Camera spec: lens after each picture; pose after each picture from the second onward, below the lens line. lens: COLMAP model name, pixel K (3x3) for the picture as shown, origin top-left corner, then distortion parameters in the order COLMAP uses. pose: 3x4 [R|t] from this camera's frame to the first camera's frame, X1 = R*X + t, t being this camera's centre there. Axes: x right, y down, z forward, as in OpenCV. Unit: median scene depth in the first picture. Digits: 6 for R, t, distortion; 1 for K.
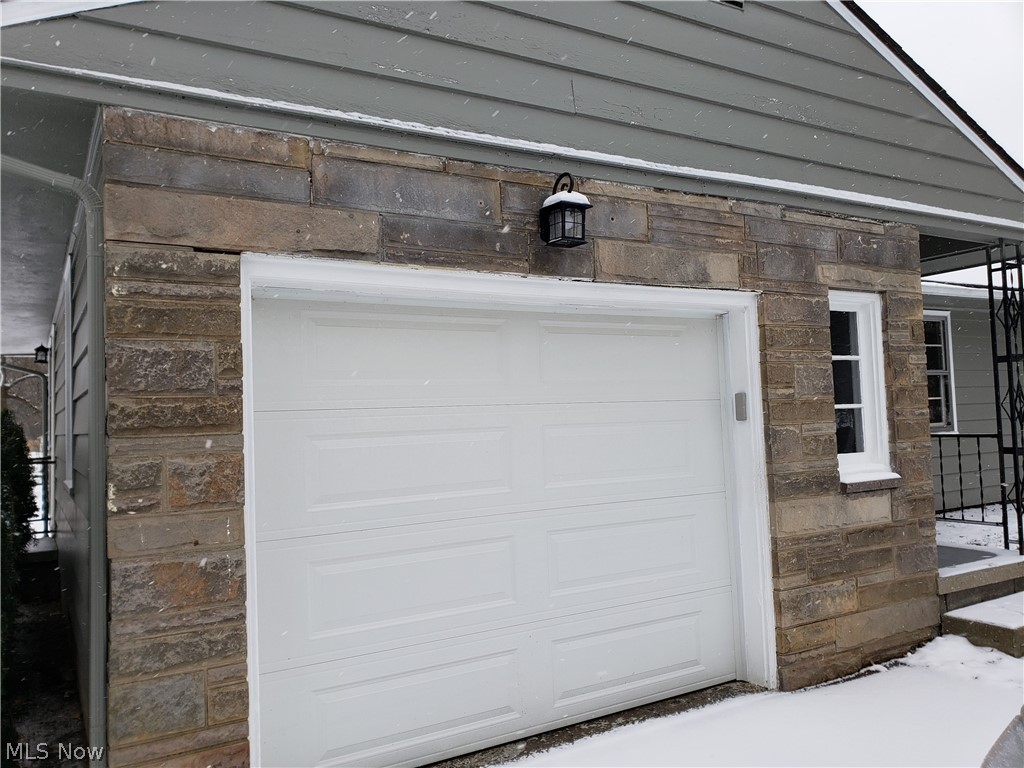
lens RADIAL K [[791.7, 0, 512.0], [0, 791.7, 384.0], [0, 0, 1]] dist [0.137329, -0.165387]
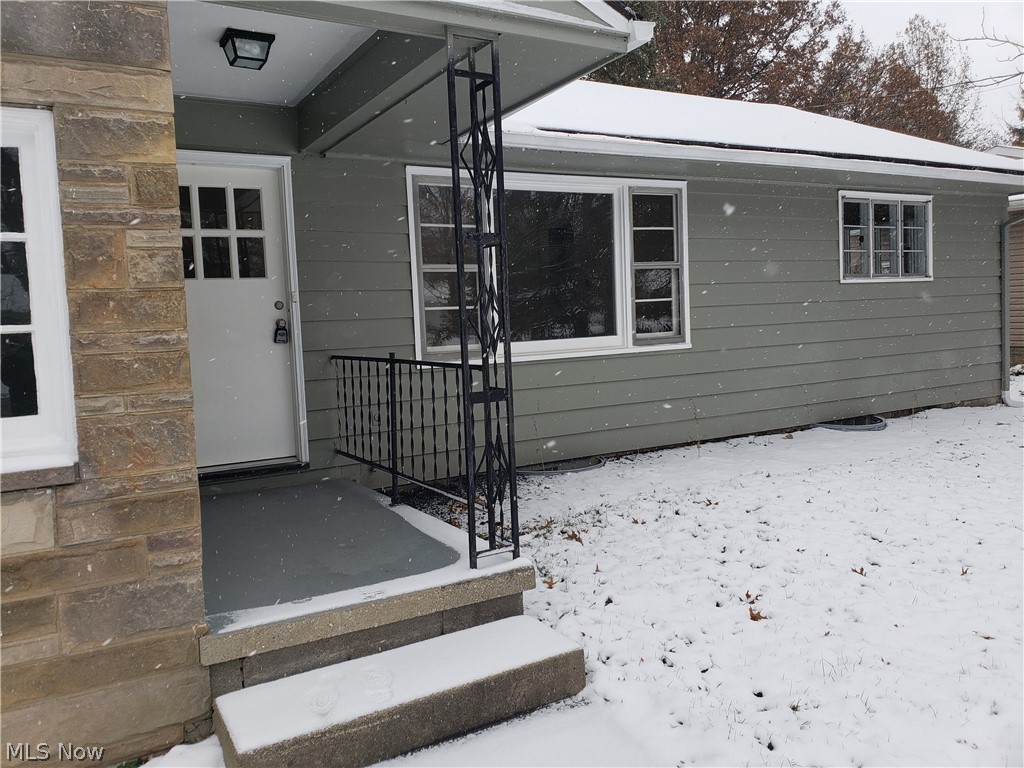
lens RADIAL K [[804.3, 0, 512.7], [0, 804.3, 352.3], [0, 0, 1]] dist [0.034048, 0.001312]
pose [[0.999743, 0.001221, -0.022629, 0.837566], [0.000905, 0.995599, 0.093712, -0.007253], [0.022644, -0.093708, 0.995342, 0.527341]]
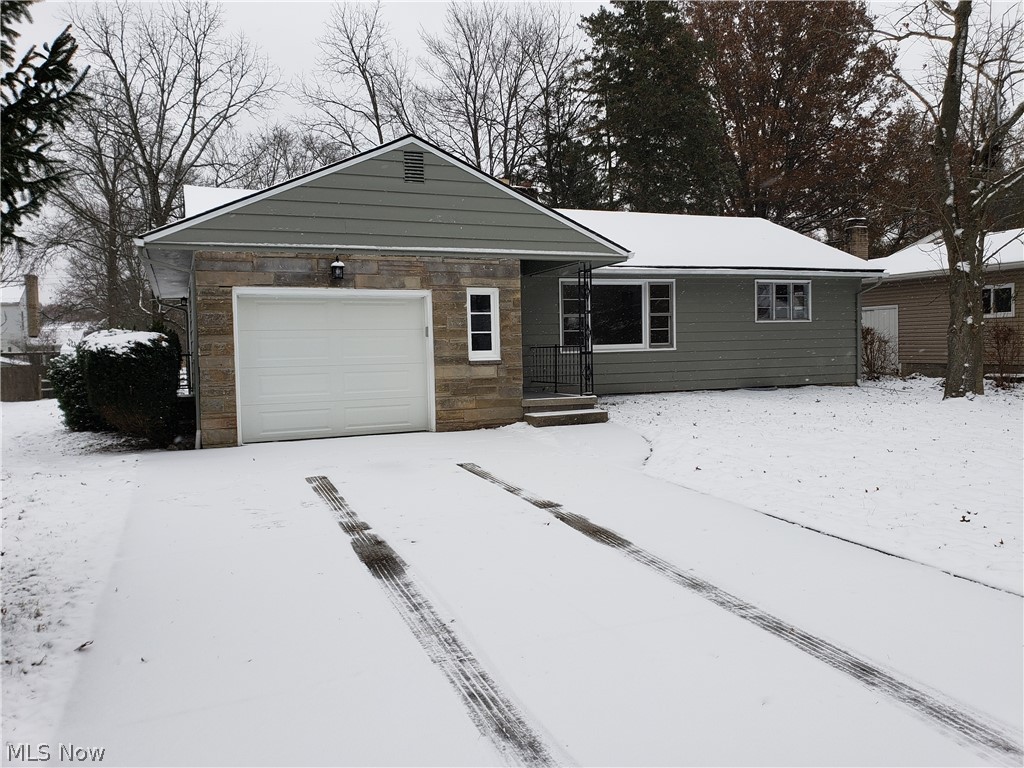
lens RADIAL K [[763.6, 0, 536.0], [0, 763.6, 379.3], [0, 0, 1]] dist [0.045956, -0.001694]
pose [[0.991346, 0.023431, -0.129165, 0.978123], [-0.011159, 0.995422, 0.094925, -0.060608], [0.130798, -0.092663, 0.987069, -1.510382]]
